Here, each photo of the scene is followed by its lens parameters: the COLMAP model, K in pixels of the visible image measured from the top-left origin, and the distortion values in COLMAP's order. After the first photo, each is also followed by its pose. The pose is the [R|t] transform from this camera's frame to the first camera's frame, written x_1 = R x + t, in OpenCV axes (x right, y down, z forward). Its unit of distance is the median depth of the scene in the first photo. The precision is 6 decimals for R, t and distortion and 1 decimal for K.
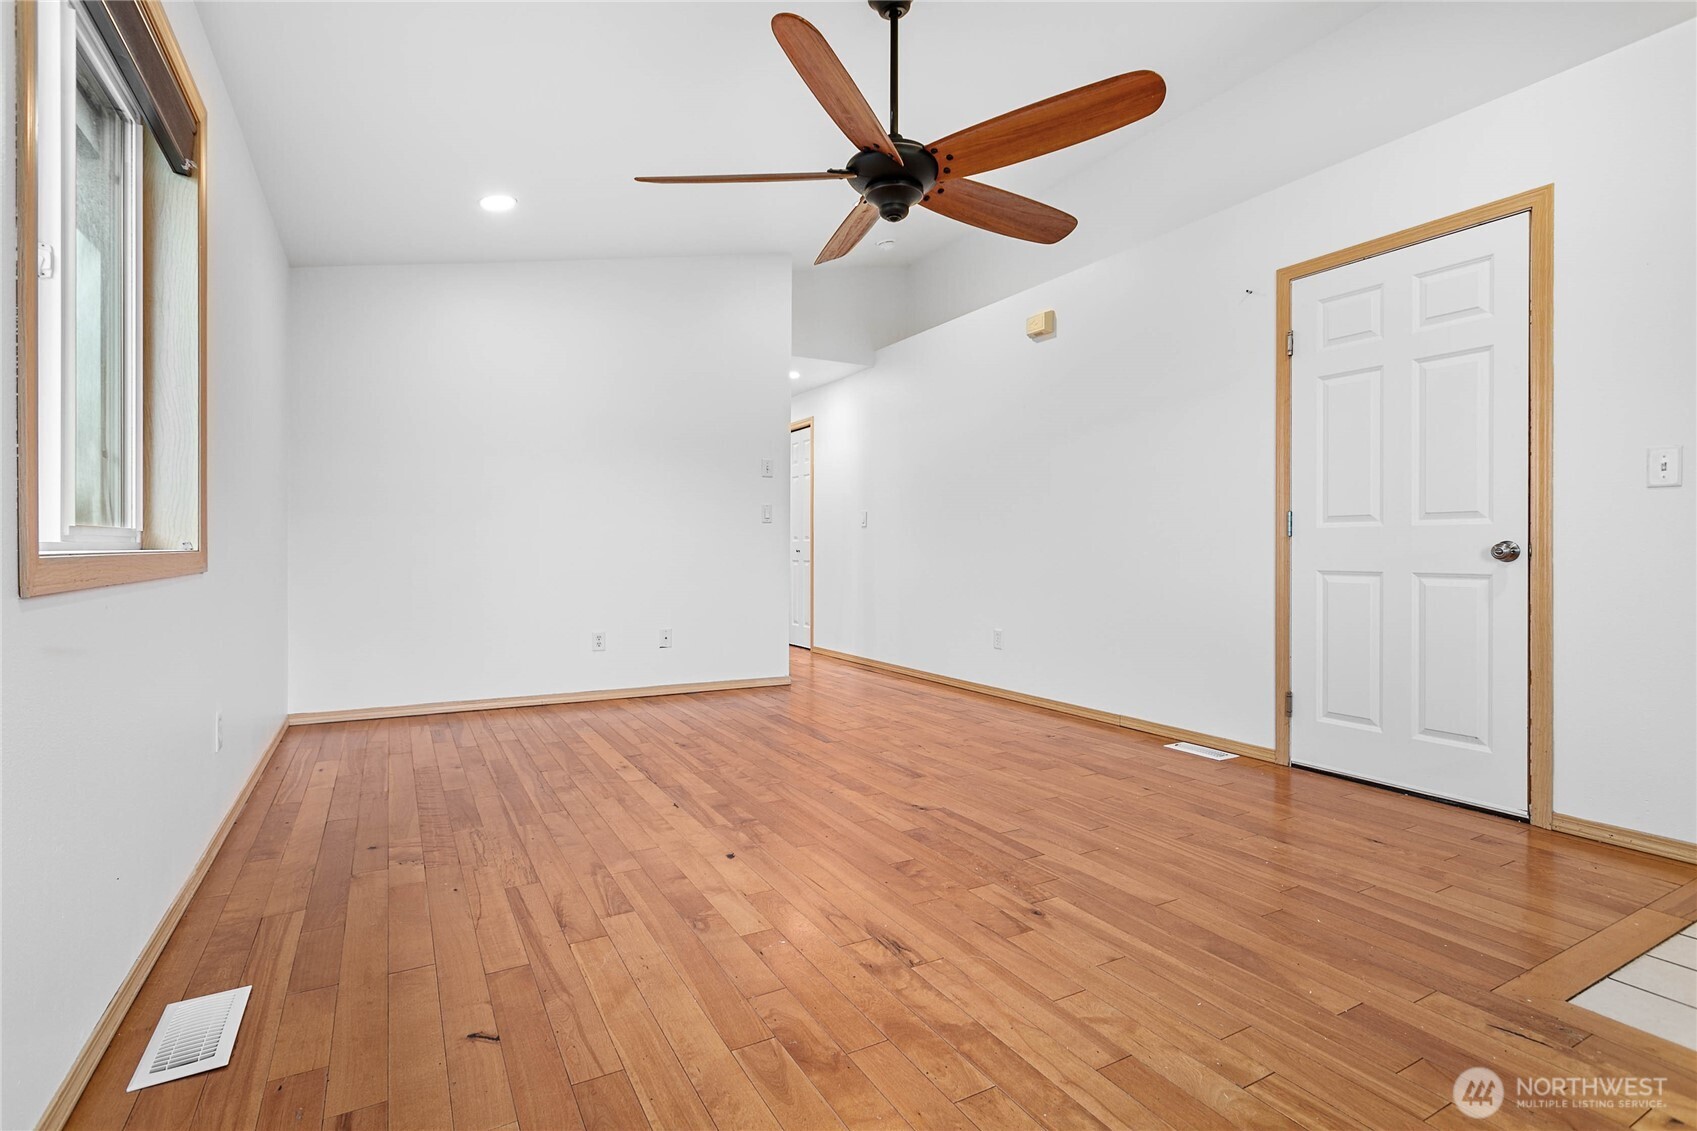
lens RADIAL K [[800.9, 0, 842.4], [0, 800.9, 564.5], [0, 0, 1]] dist [-0.000029, 0.001851]
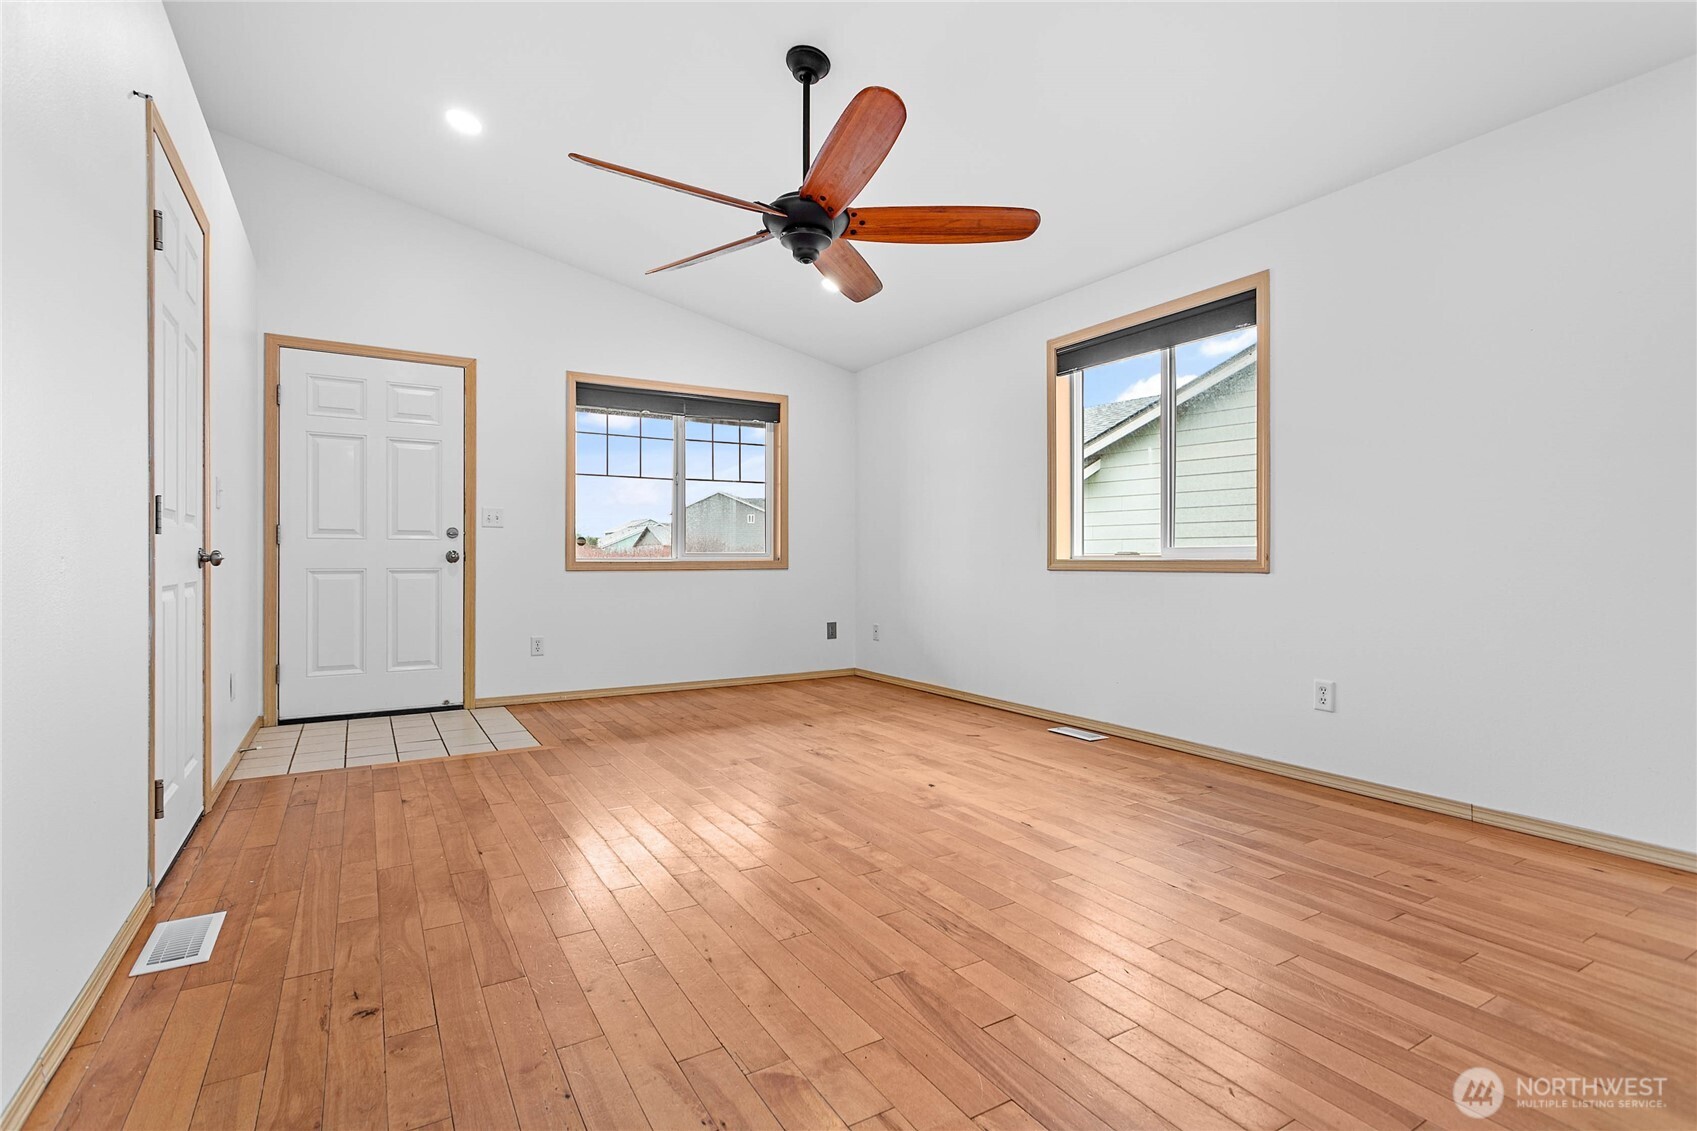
lens RADIAL K [[800.9, 0, 842.4], [0, 800.9, 564.5], [0, 0, 1]] dist [-0.000029, 0.001851]
pose [[-0.999409, -0.001470, -0.034338, 0.056910], [-0.002314, 0.999695, 0.024572, -0.037860], [0.034292, 0.024637, -0.999108, 2.494929]]
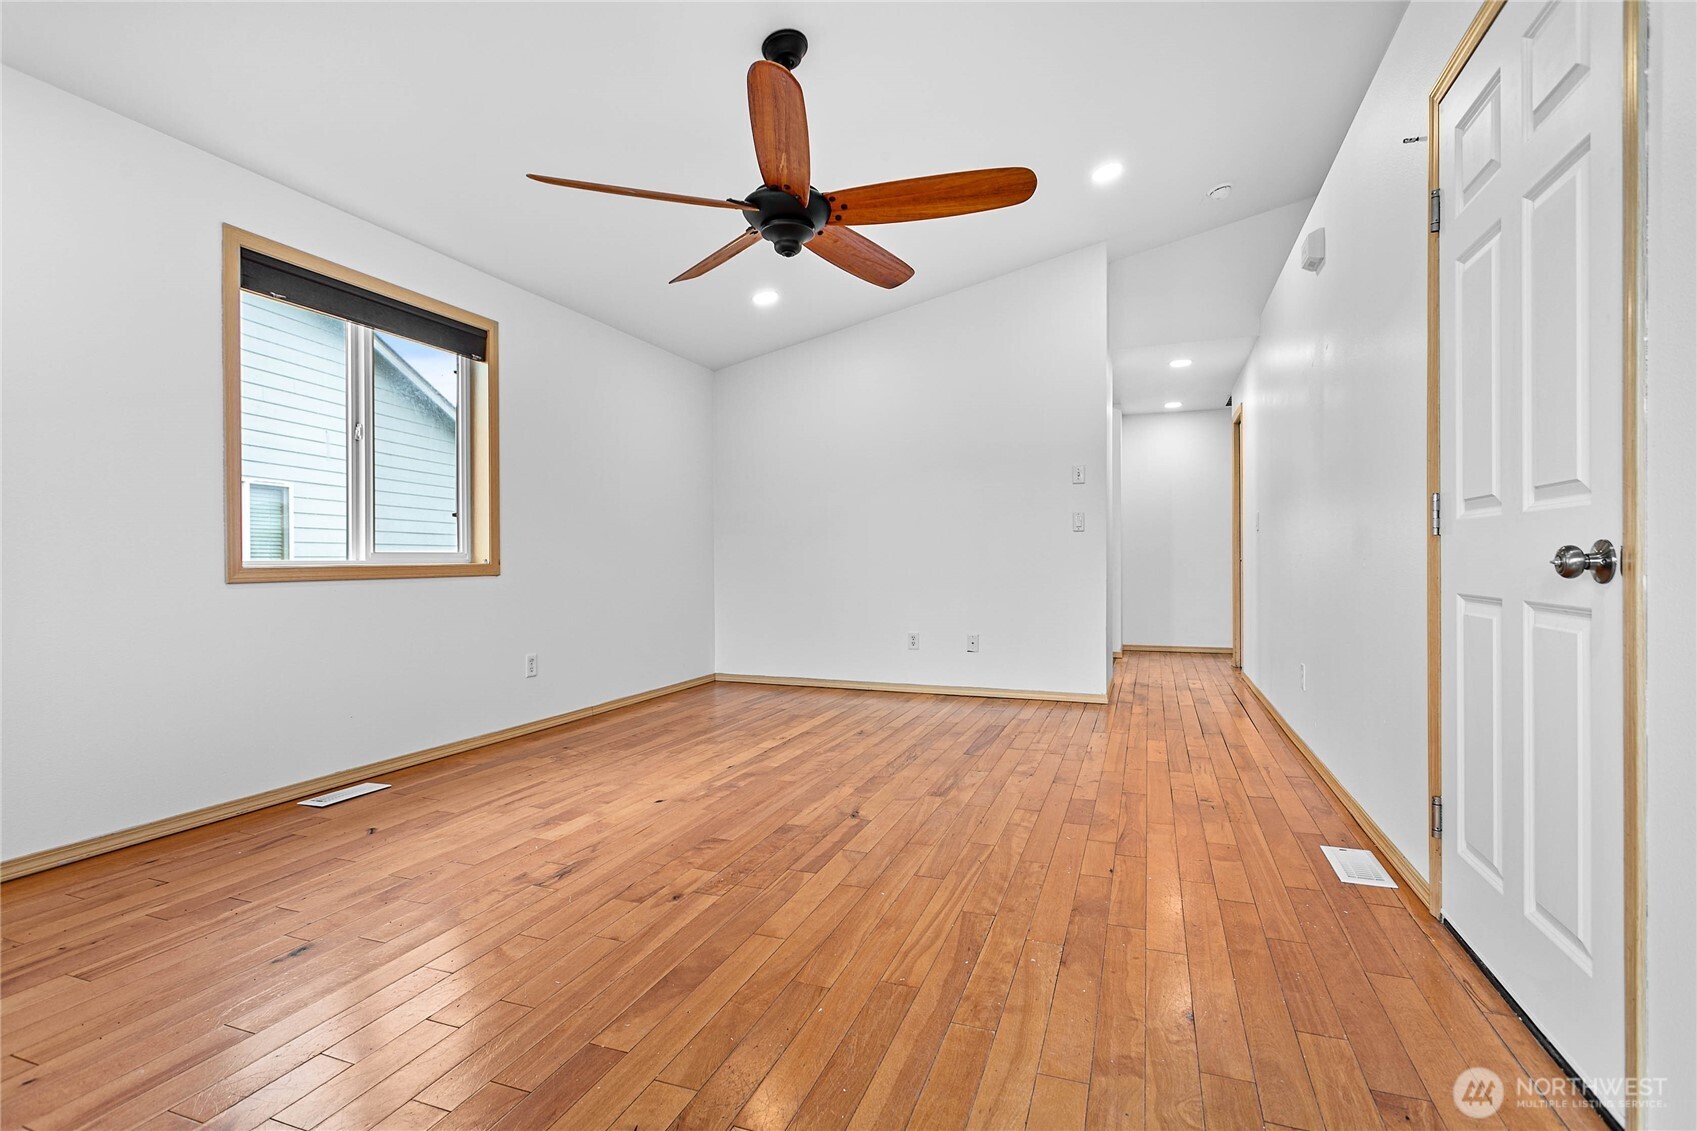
lens RADIAL K [[800.9, 0, 842.4], [0, 800.9, 564.5], [0, 0, 1]] dist [-0.000029, 0.001851]
pose [[0.647515, -0.000501, -0.762053, 1.091037], [-0.007320, 0.999950, -0.006876, -0.004212], [0.762018, 0.010031, 0.647479, 0.426958]]
